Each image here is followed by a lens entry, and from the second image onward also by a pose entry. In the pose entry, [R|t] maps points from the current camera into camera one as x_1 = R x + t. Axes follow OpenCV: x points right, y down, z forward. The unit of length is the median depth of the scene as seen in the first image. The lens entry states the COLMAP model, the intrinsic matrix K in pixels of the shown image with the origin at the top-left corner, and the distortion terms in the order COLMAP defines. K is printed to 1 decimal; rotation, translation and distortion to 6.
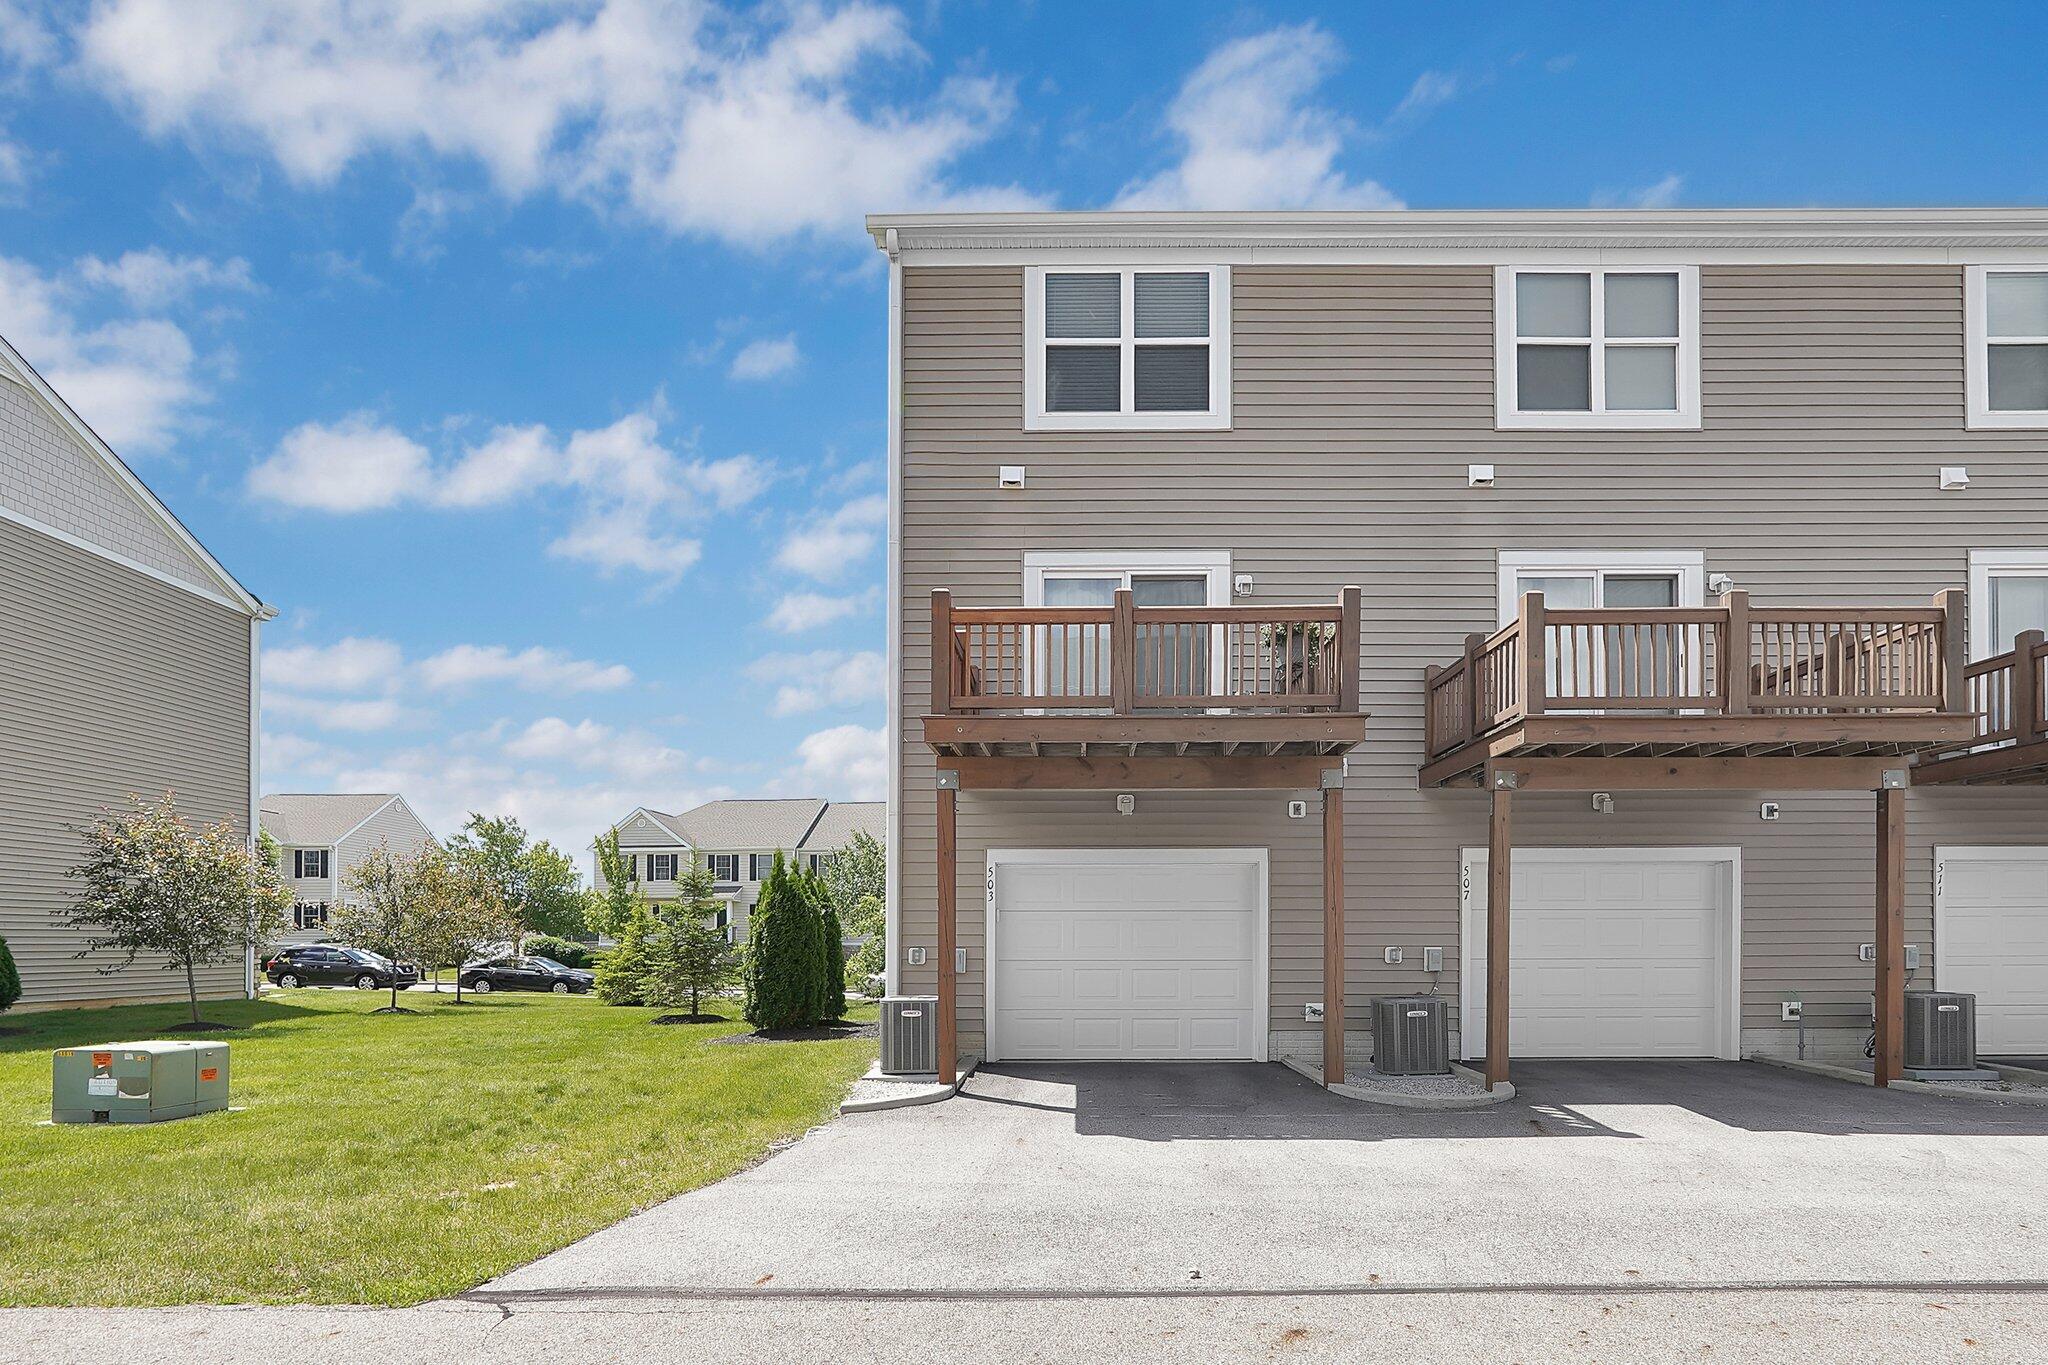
lens RADIAL K [[980.2, 0, 1020.8], [0, 980.2, 693.9], [0, 0, 1]] dist [-0.027628, 0.011665]
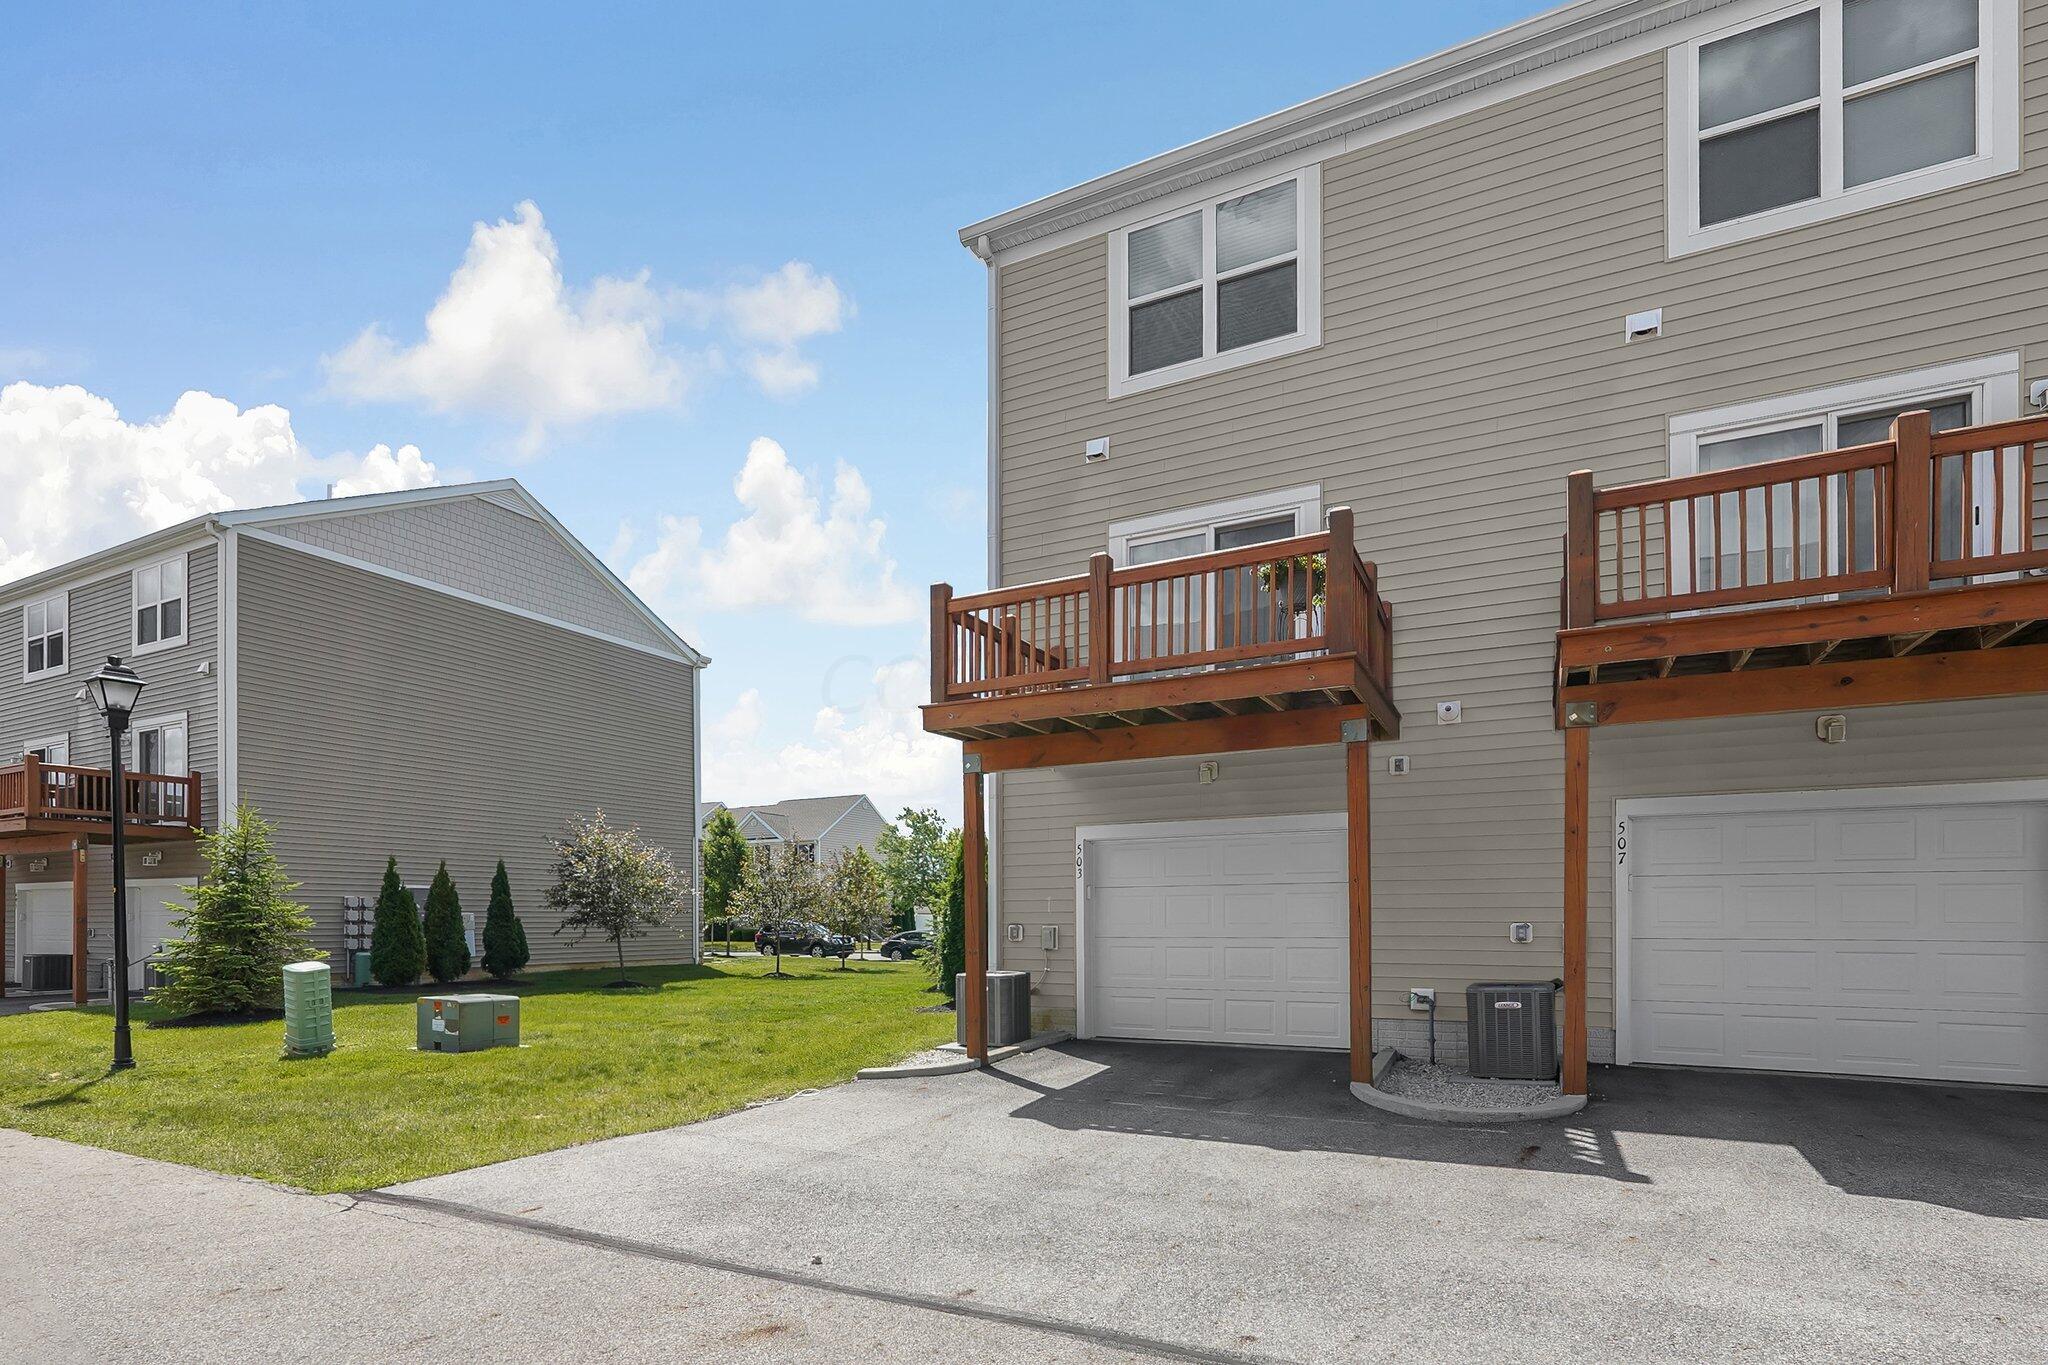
lens RADIAL K [[960.4, 0, 1024.0], [0, 960.4, 682.5], [0, 0, 1]] dist [-0.021939, 0.011407]
pose [[0.901363, -0.105818, -0.419937, 0.315089], [0.110716, 0.993770, -0.012771, 0.016904], [0.418673, -0.034983, 0.907463, 0.081892]]
